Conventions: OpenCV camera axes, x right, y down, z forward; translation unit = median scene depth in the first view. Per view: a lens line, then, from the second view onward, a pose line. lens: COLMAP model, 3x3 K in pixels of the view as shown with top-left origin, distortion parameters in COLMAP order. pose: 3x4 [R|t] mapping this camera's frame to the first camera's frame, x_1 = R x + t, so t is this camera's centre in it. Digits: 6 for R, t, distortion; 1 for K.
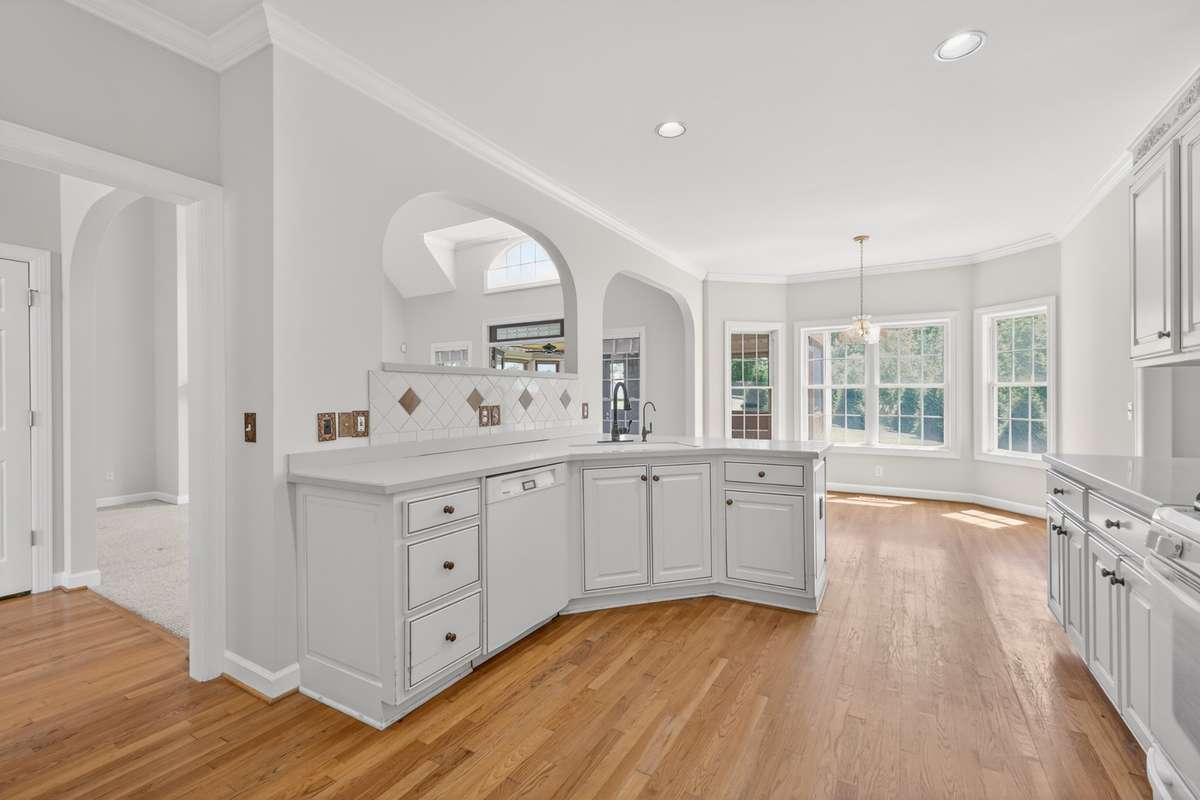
lens RADIAL K [[519.8, 0, 600.4], [0, 519.8, 398.4], [0, 0, 1]] dist [0.002382, 0.000306]
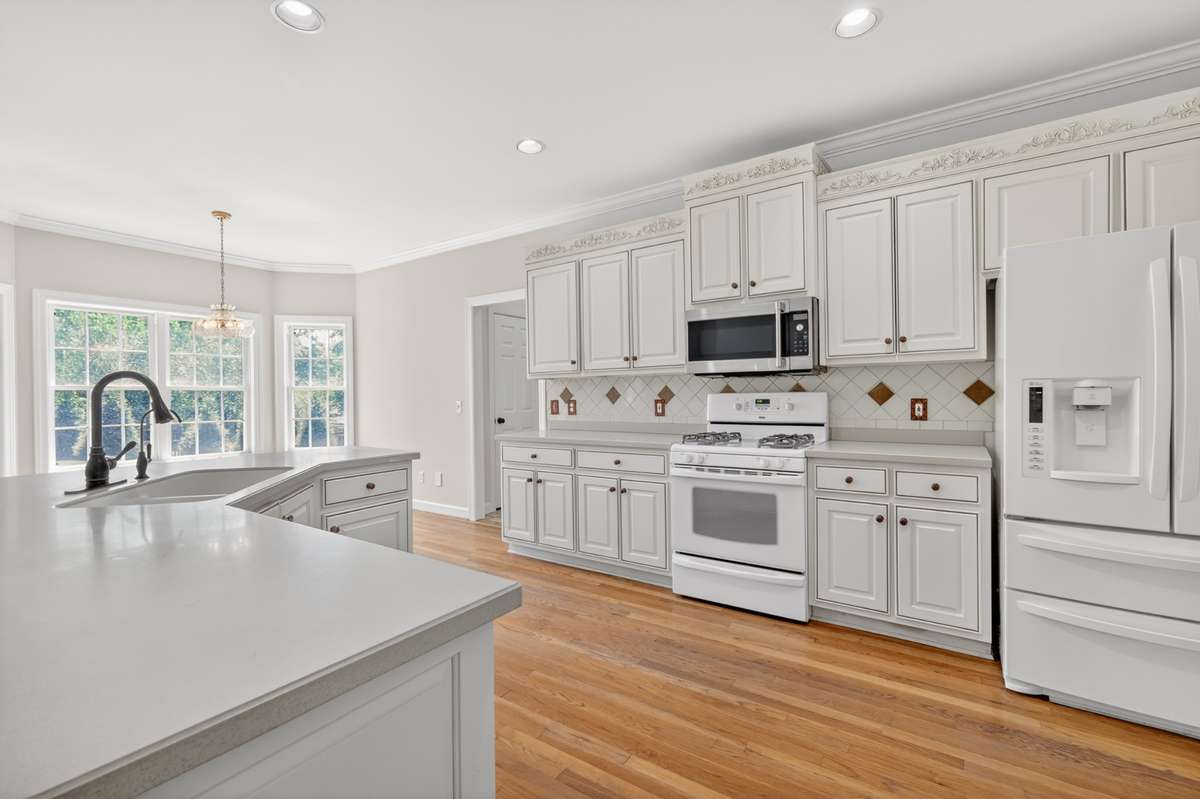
lens RADIAL K [[519.8, 0, 600.4], [0, 519.8, 397.9], [0, 0, 1]] dist [0.002382, 0.000306]
pose [[0.066661, -0.004231, 0.997767, -0.546828], [0.014031, 0.999896, 0.003303, 0.000186], [-0.997677, 0.013780, 0.066713, 0.564624]]
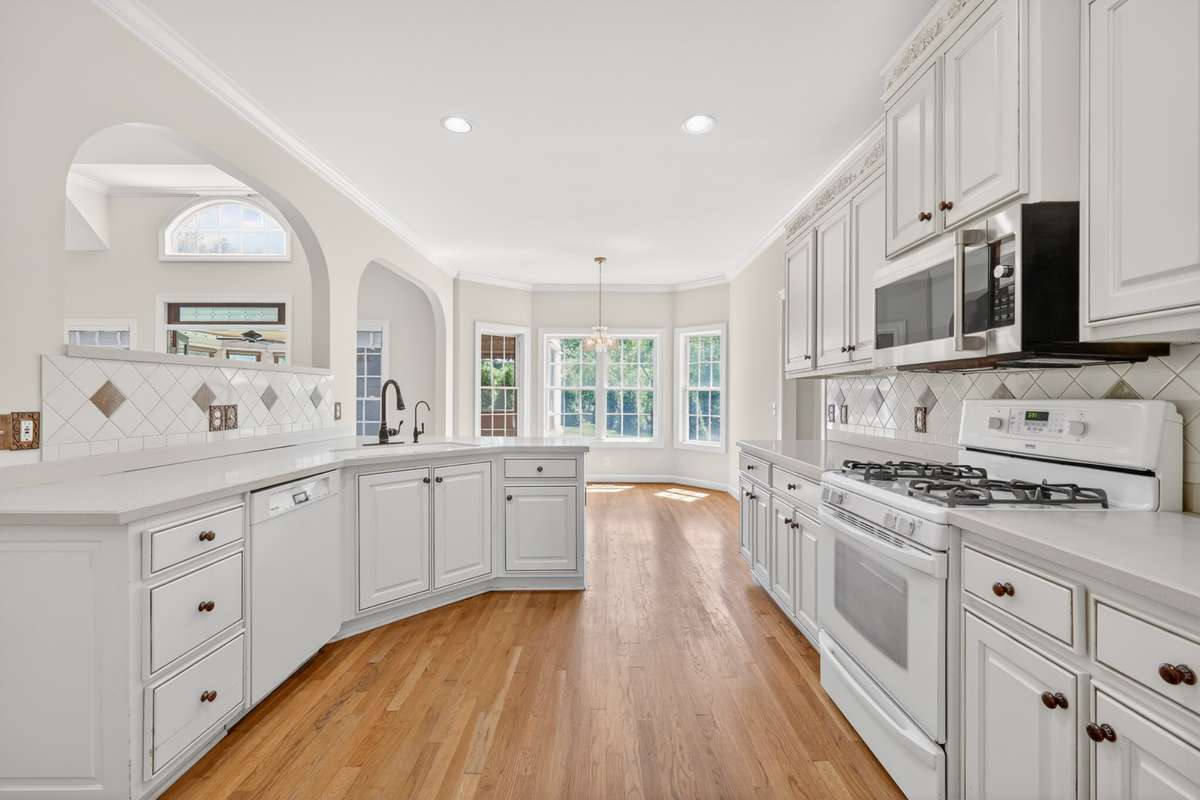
lens RADIAL K [[519.8, 0, 600.4], [0, 519.8, 398.4], [0, 0, 1]] dist [0.002382, 0.000306]
pose [[0.866277, 0.006343, 0.499524, -0.120707], [-0.006611, 0.999977, -0.001233, 0.000808], [-0.499521, -0.002235, 0.866299, 0.009695]]
